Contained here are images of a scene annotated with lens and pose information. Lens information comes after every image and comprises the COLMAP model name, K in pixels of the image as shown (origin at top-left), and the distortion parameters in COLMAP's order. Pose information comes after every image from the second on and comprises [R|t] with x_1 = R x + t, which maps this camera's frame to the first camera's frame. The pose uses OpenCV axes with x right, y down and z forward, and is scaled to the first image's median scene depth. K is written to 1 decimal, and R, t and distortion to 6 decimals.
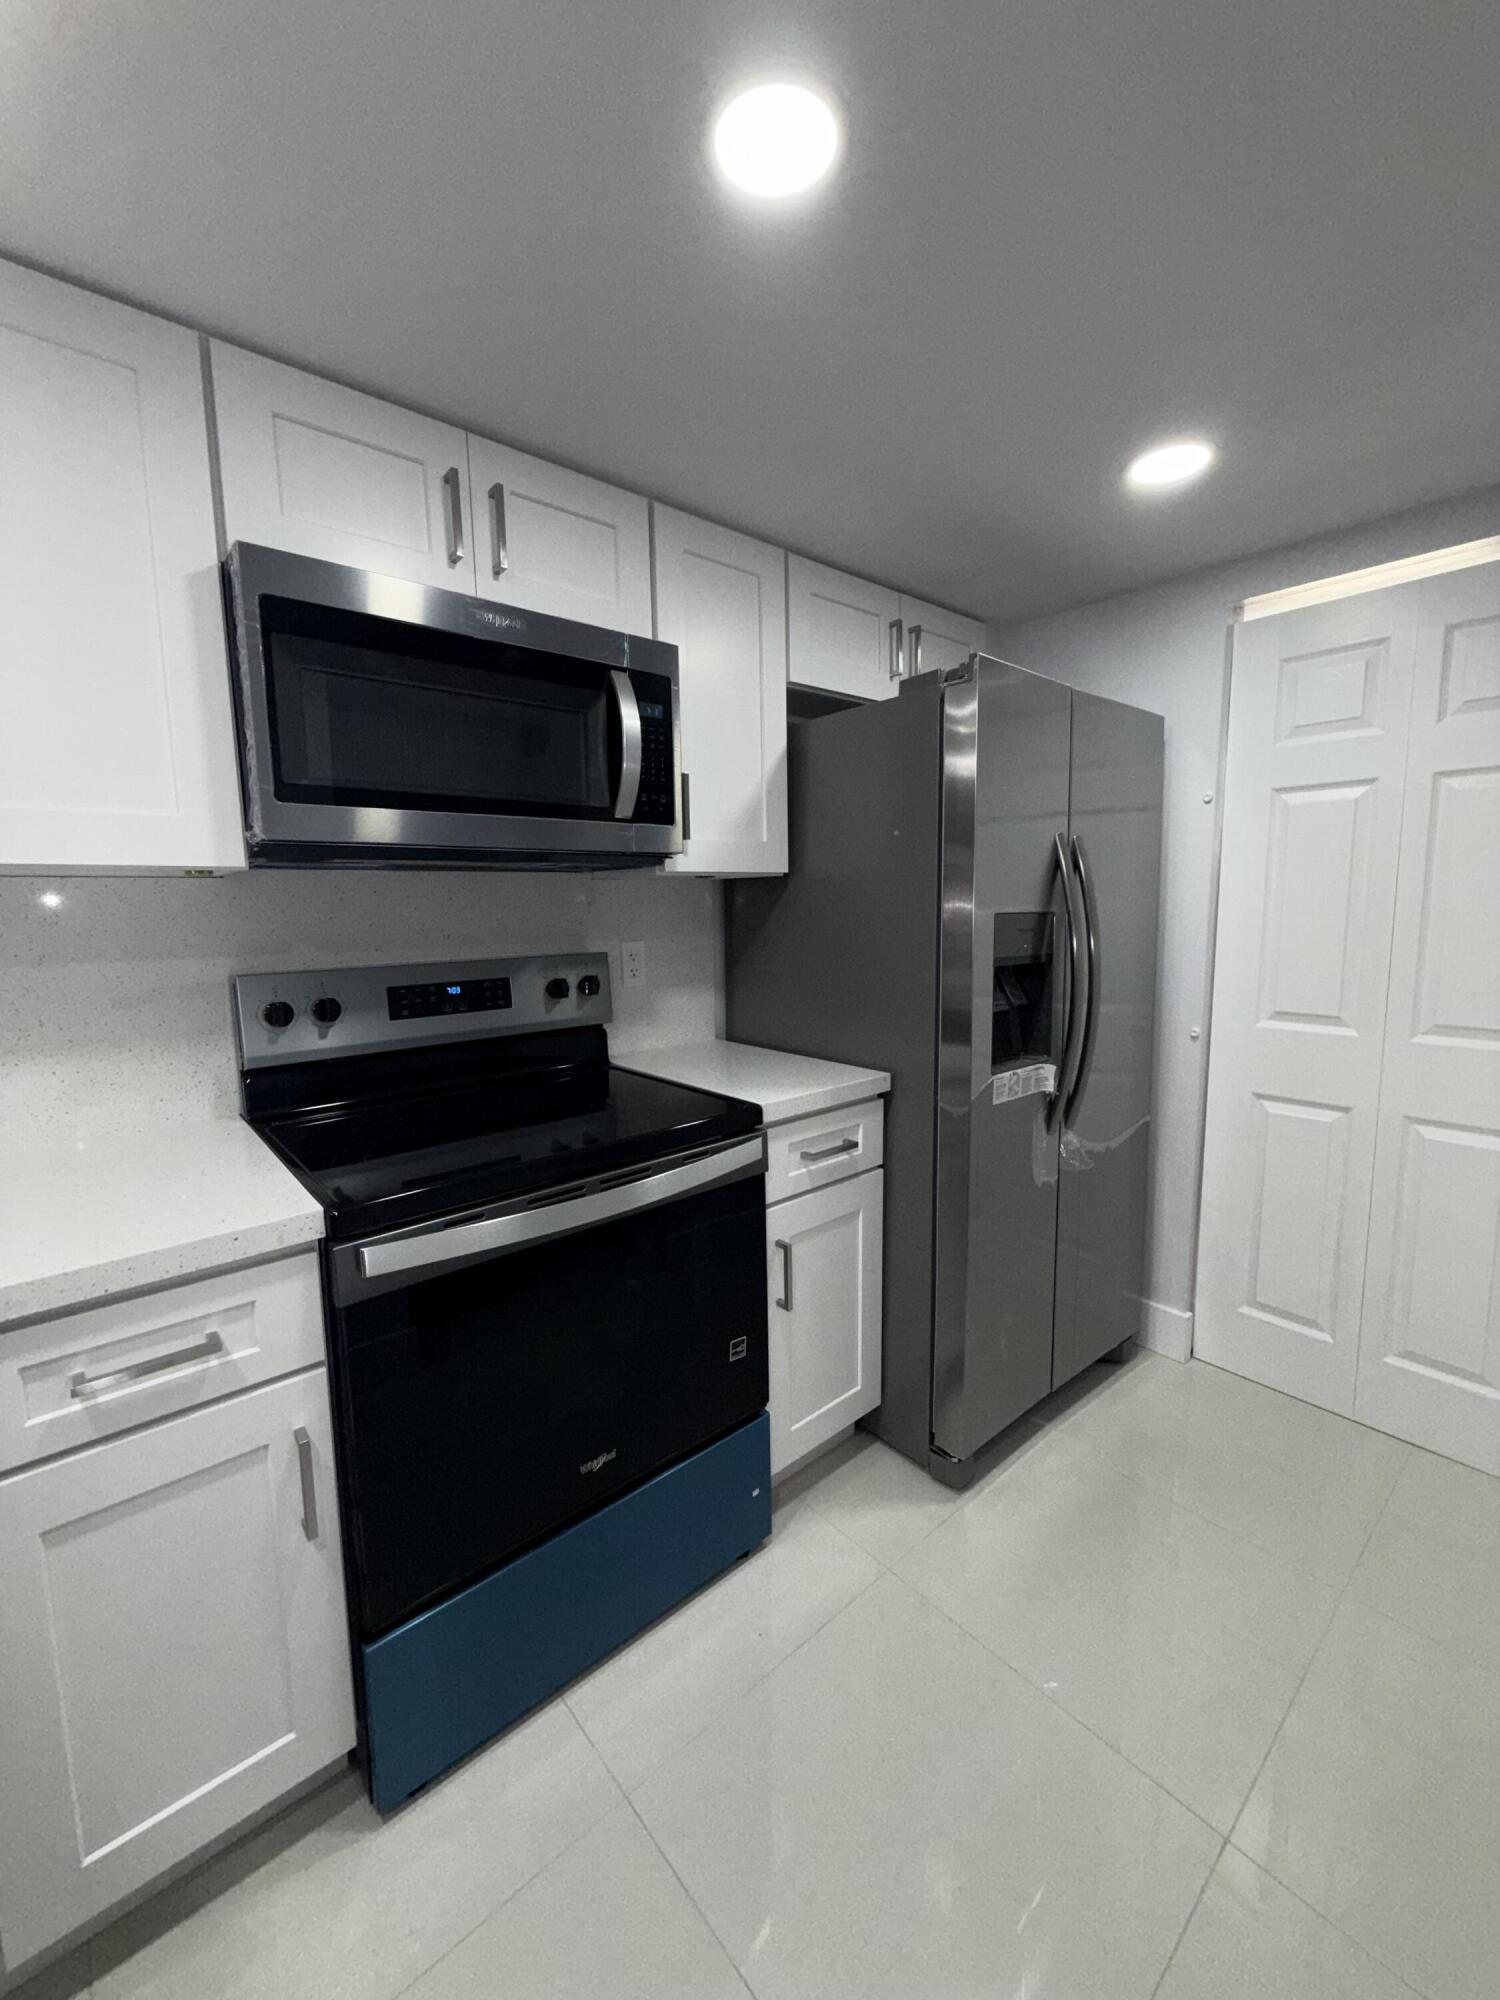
lens RADIAL K [[795.6, 0, 752.0], [0, 795.6, 999.7], [0, 0, 1]] dist [0.000054, -0.000074]
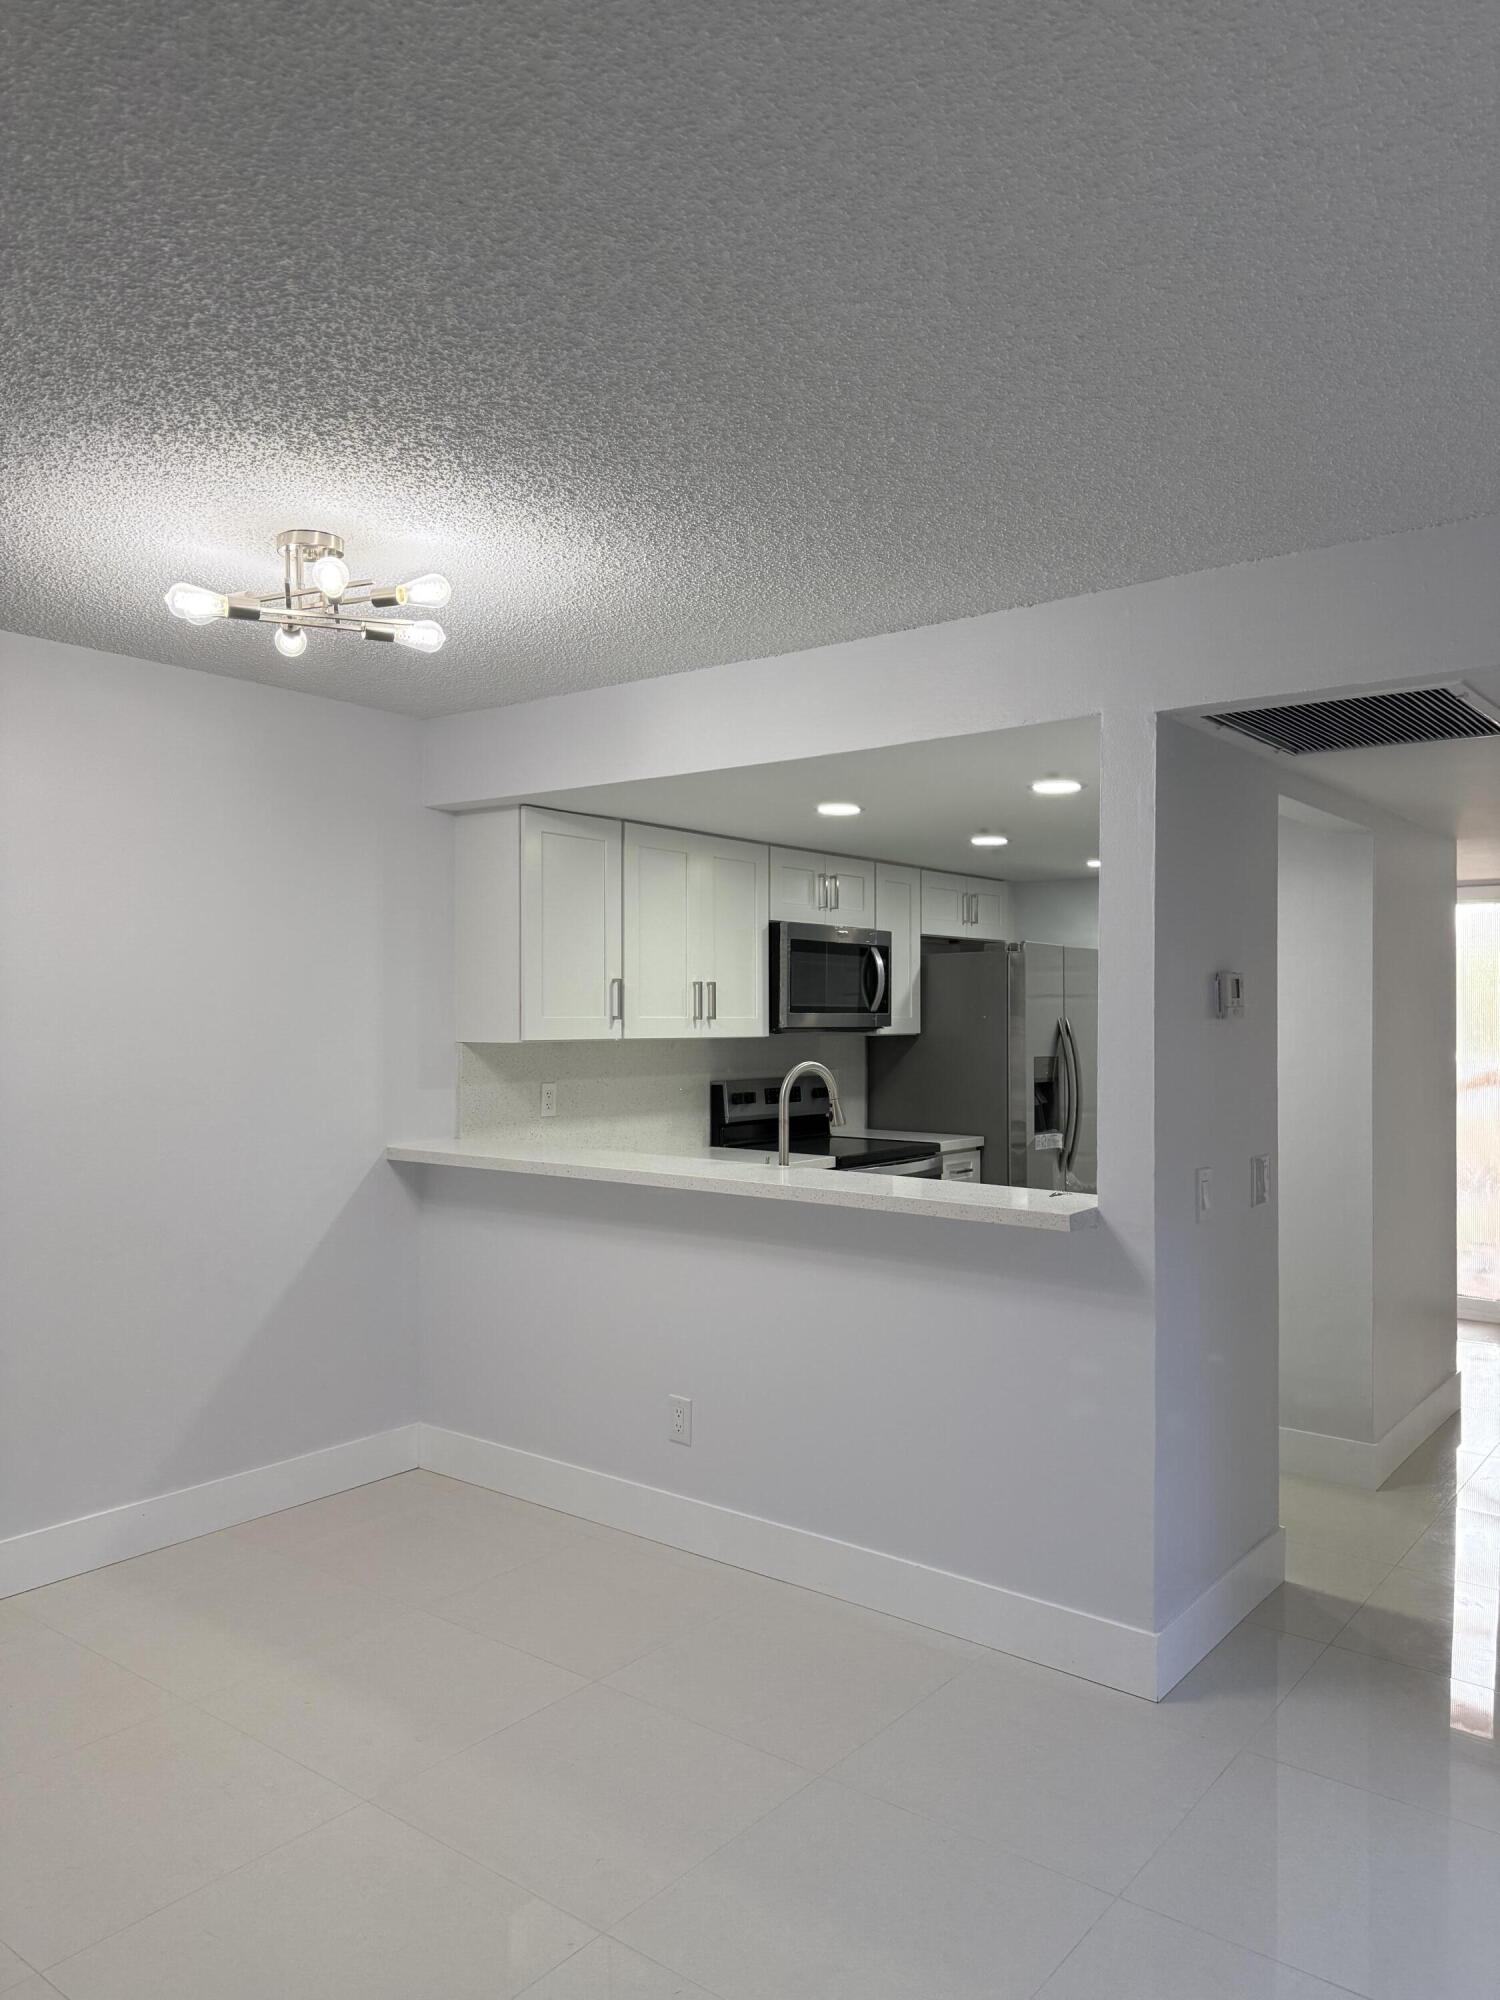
lens RADIAL K [[1430.6, 0, 746.0], [0, 1430.6, 989.0], [0, 0, 1]] dist [0.026244, -0.027943]
pose [[0.982561, 0.021528, 0.184688, -1.047092], [0.004341, 0.990348, -0.138533, 0.214276], [-0.185888, 0.136919, 0.972985, -2.345448]]
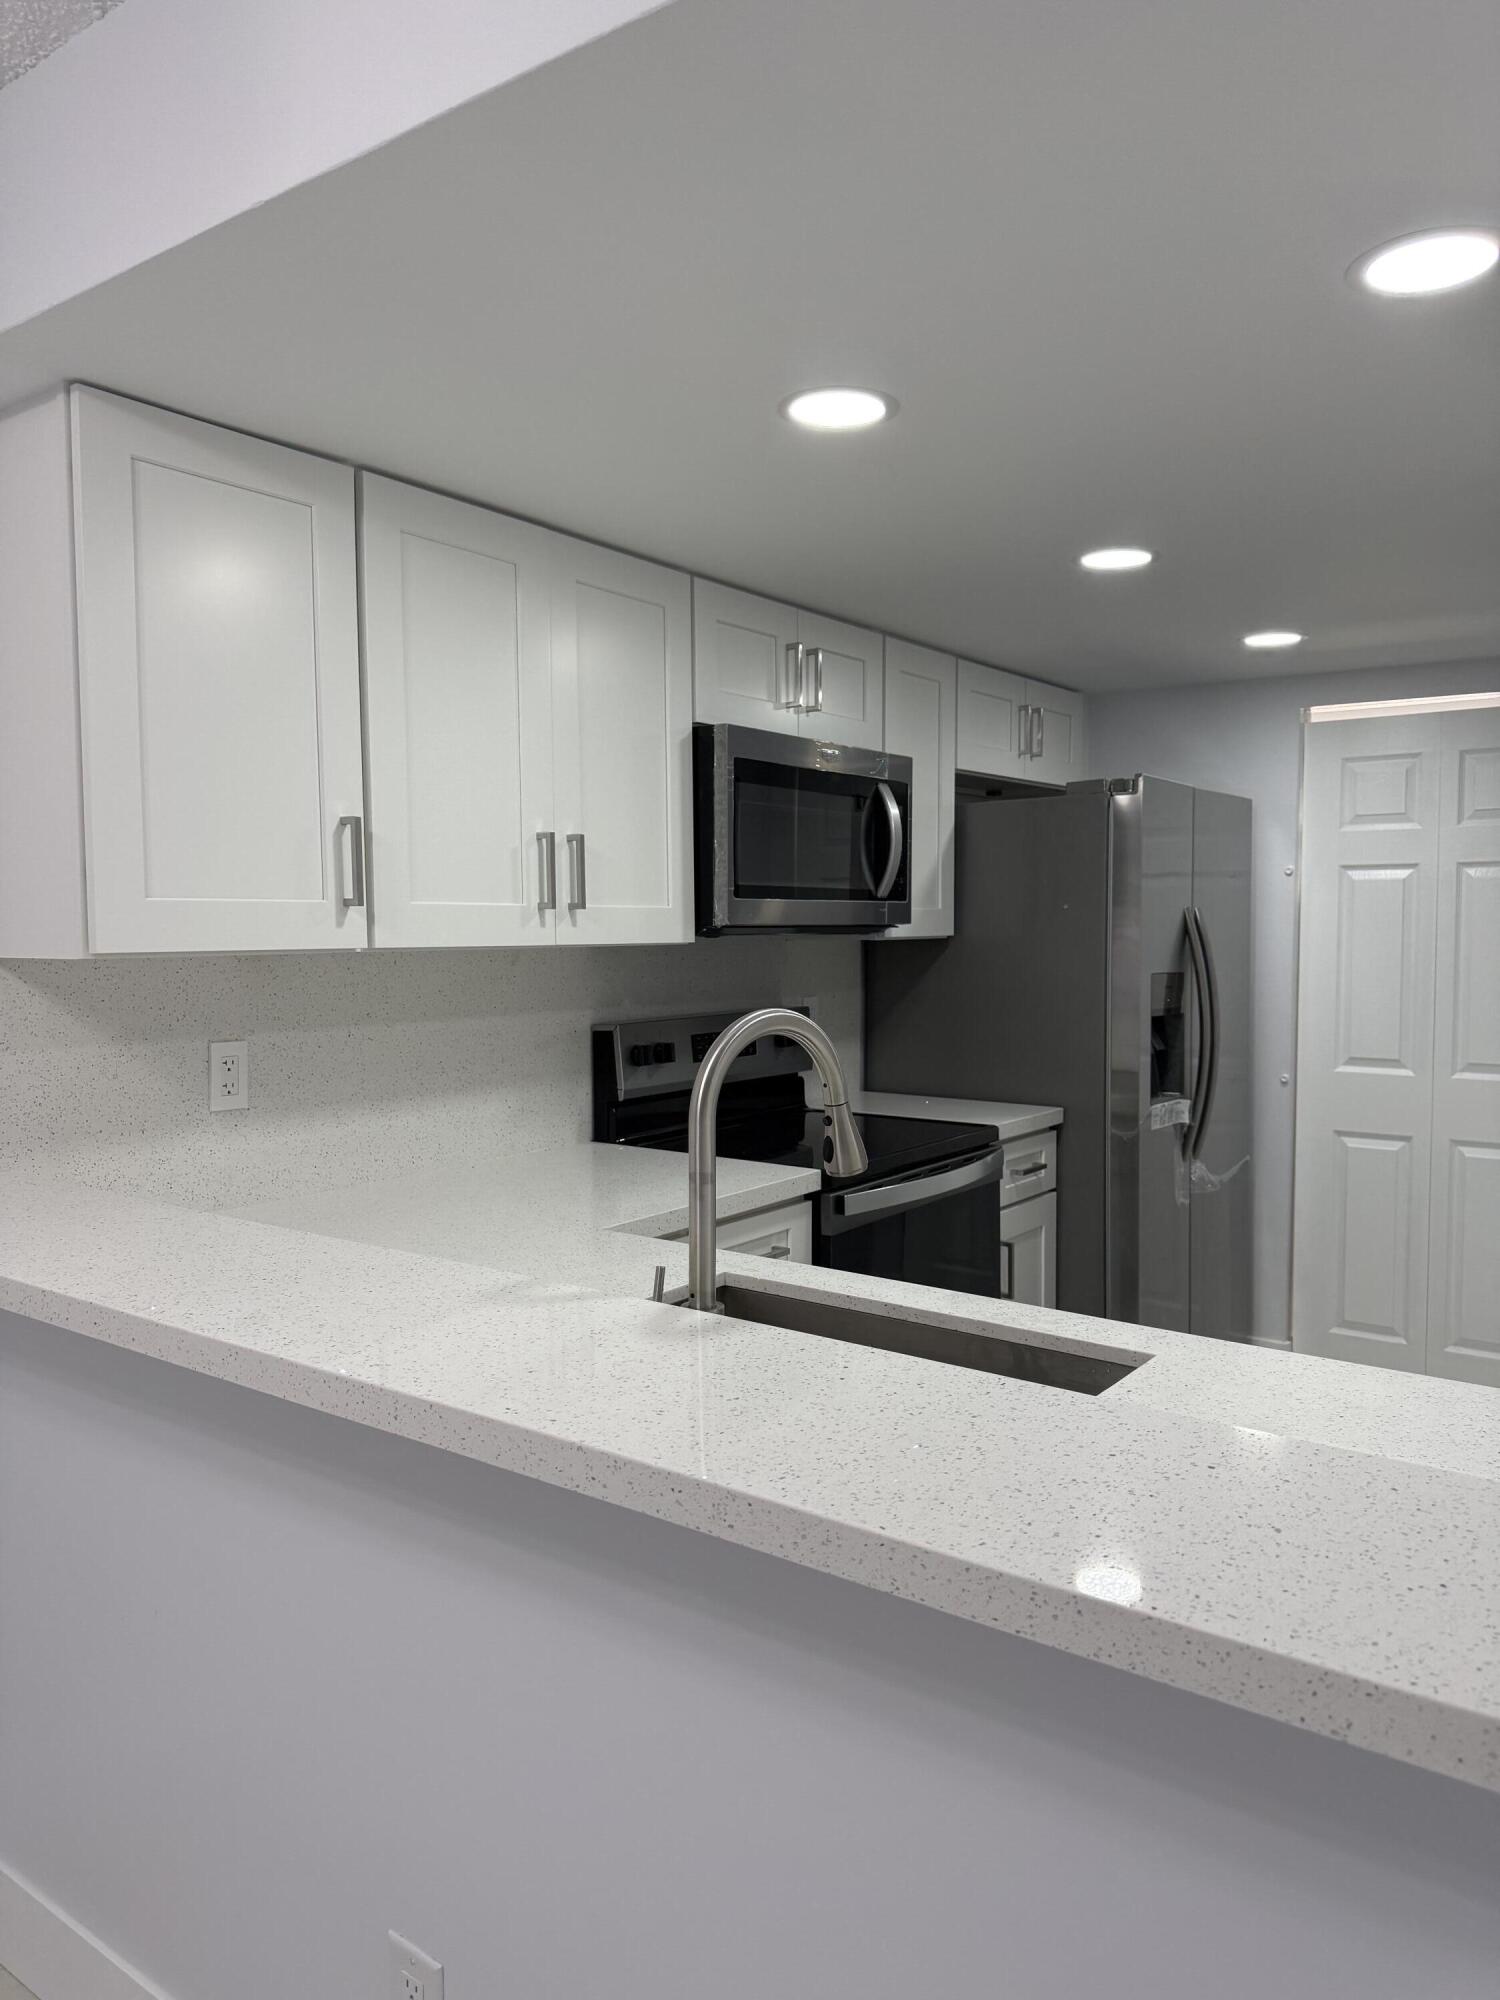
lens RADIAL K [[1430.6, 0, 744.6], [0, 1430.6, 1003.9], [0, 0, 1]] dist [0.026244, -0.027943]
pose [[0.977356, -0.000838, 0.211602, -0.719270], [0.014951, 0.997766, -0.065107, 0.068029], [-0.211074, 0.066796, 0.975185, -0.955165]]
